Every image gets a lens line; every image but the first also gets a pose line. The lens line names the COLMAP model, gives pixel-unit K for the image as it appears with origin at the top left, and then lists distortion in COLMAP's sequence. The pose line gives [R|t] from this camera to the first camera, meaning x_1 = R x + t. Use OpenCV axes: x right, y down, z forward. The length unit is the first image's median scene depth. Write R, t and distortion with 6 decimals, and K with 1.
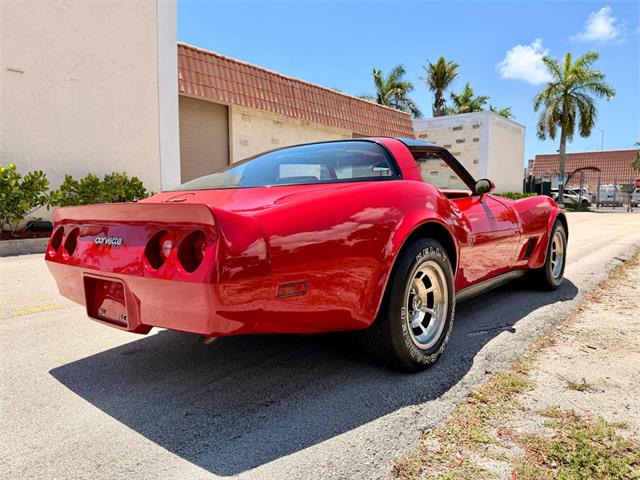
lens RADIAL K [[485.5, 0, 320.0], [0, 485.5, 240.0], [0, 0, 1]] dist [0.003384, -0.001921]
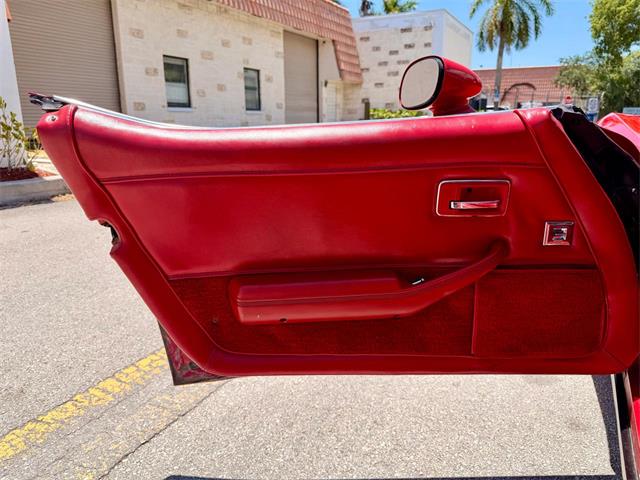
lens RADIAL K [[460.1, 0, 321.7], [0, 460.1, 240.3], [0, 0, 1]] dist [0.009906, -0.006636]
pose [[0.979918, -0.048020, 0.193532, -0.023740], [0.013395, 0.984230, 0.176388, -0.012070], [-0.198950, -0.170253, 0.965108, 0.158102]]
